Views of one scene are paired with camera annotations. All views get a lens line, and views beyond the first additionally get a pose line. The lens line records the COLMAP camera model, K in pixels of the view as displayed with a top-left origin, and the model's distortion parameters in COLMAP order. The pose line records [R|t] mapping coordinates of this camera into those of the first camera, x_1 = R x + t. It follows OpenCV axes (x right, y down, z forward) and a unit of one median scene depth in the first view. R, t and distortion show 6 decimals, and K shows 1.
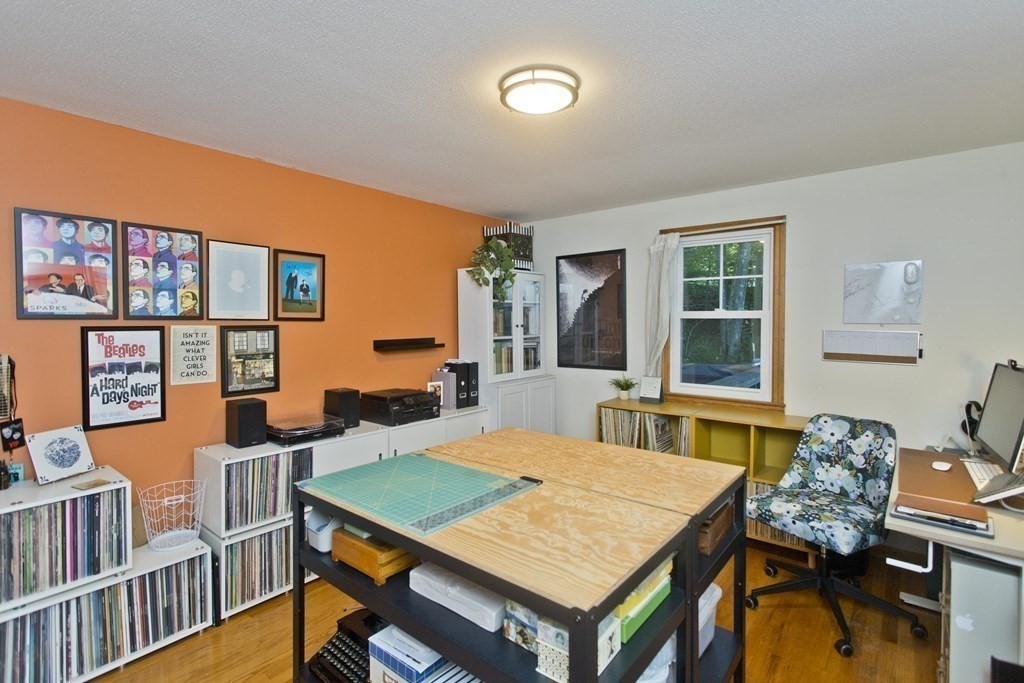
lens RADIAL K [[488.3, 0, 512.2], [0, 488.3, 326.0], [0, 0, 1]] dist [0.004025, 0.000577]
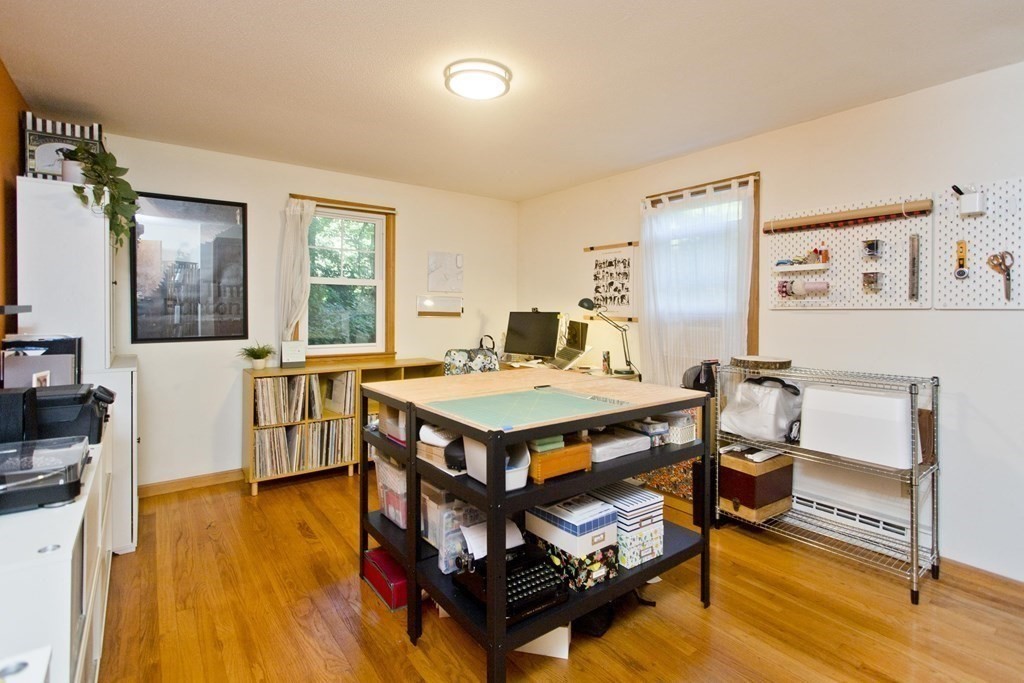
lens RADIAL K [[488.3, 0, 512.2], [0, 488.3, 326.0], [0, 0, 1]] dist [0.004025, 0.000577]
pose [[0.245022, -0.033077, 0.968953, -0.675279], [0.001635, 0.999431, 0.033704, 0.048620], [-0.969516, -0.006674, 0.244936, 0.388161]]
